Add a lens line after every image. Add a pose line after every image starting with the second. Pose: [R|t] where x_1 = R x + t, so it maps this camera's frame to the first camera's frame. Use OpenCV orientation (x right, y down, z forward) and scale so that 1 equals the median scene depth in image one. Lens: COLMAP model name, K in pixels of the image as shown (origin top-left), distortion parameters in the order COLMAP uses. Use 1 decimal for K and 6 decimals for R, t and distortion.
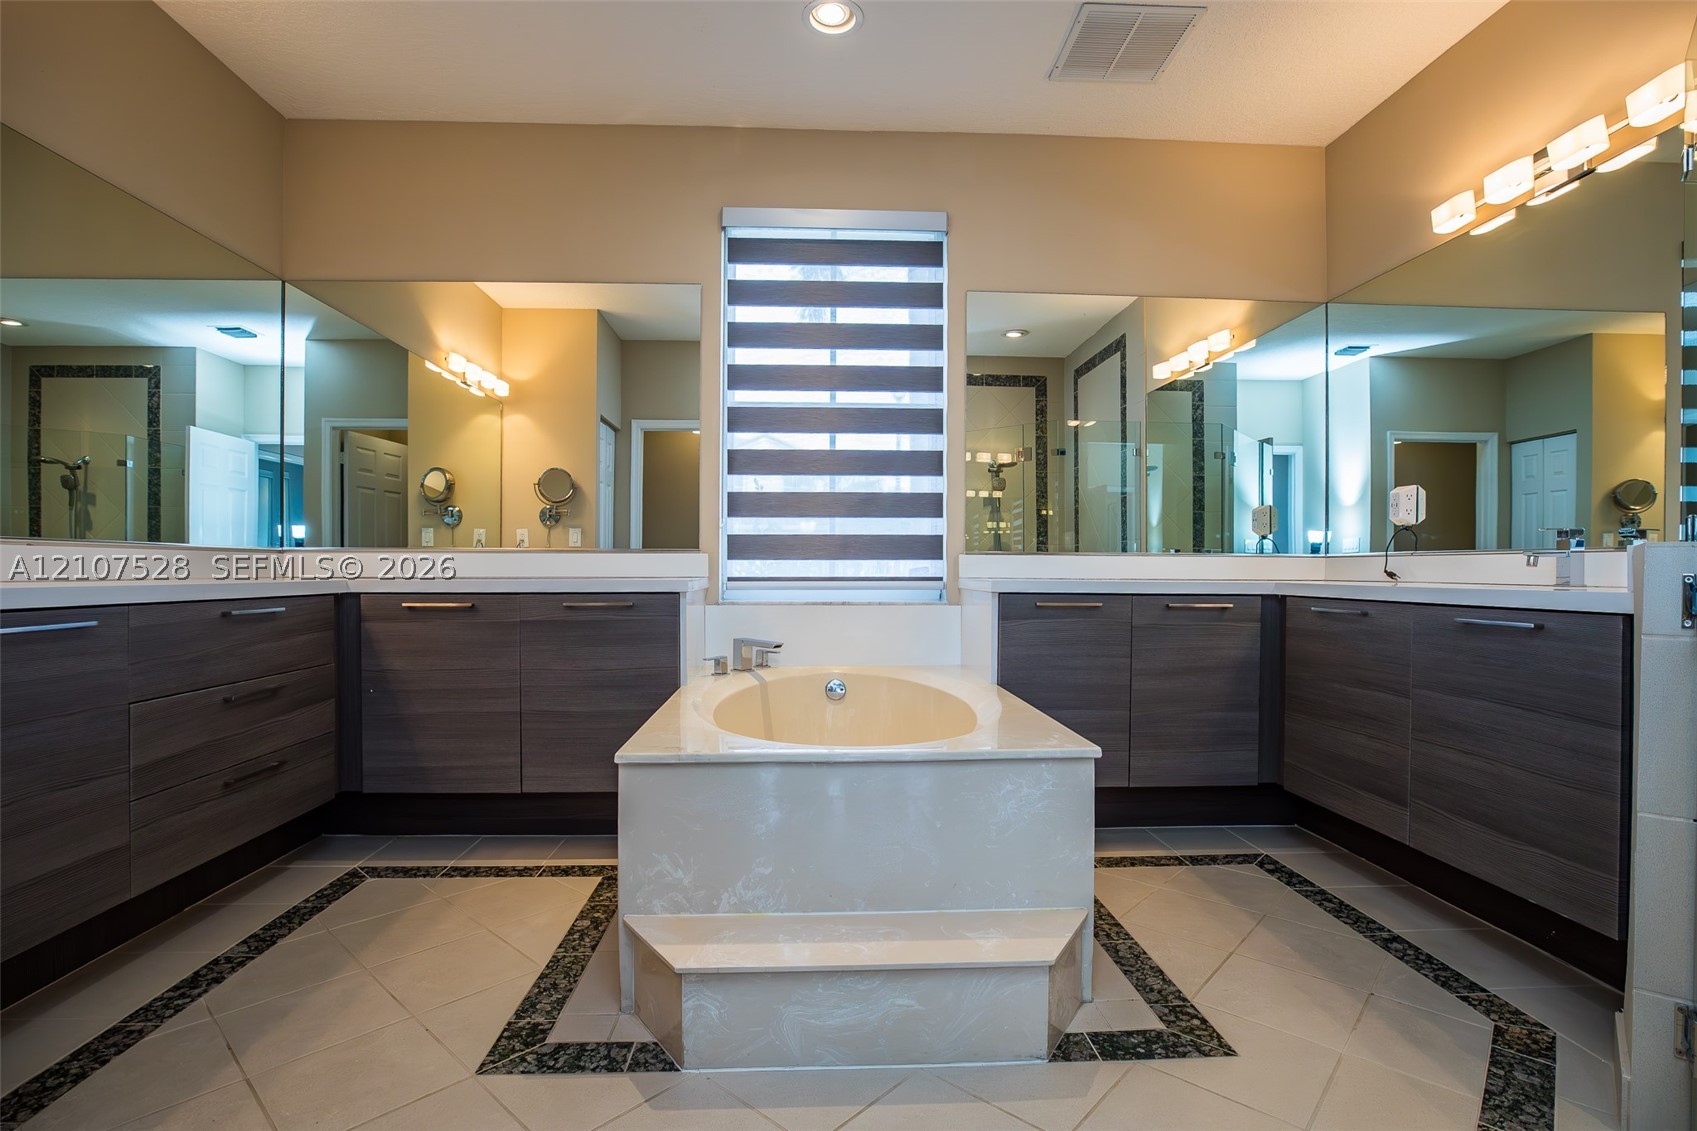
lens RADIAL K [[793.0, 0, 851.4], [0, 793.0, 571.6], [0, 0, 1]] dist [-0.041924, 0.013005]
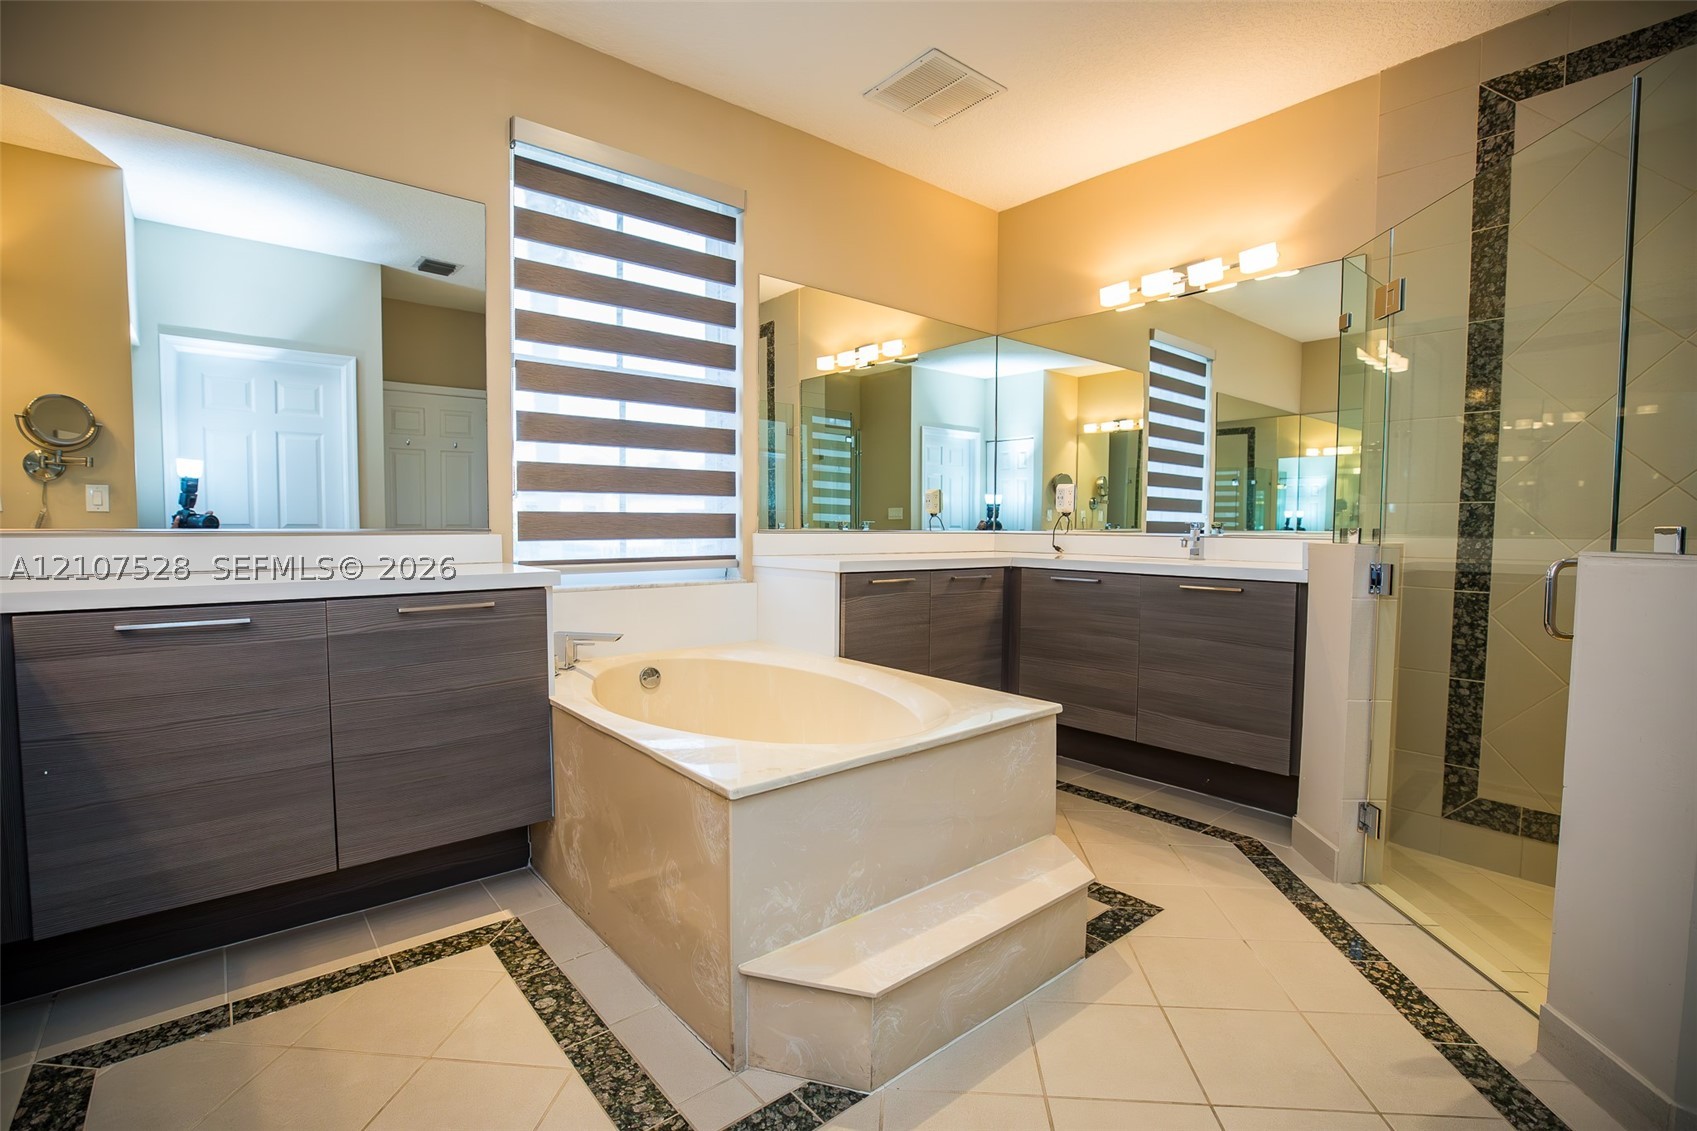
lens RADIAL K [[756.1, 0, 869.4], [0, 756.1, 565.1], [0, 0, 1]] dist [-0.042174, 0.011324]
pose [[0.798262, -0.028833, 0.601620, -0.433181], [-0.001380, 0.998763, 0.049697, -0.037561], [-0.602309, -0.040502, 0.797235, 0.165194]]
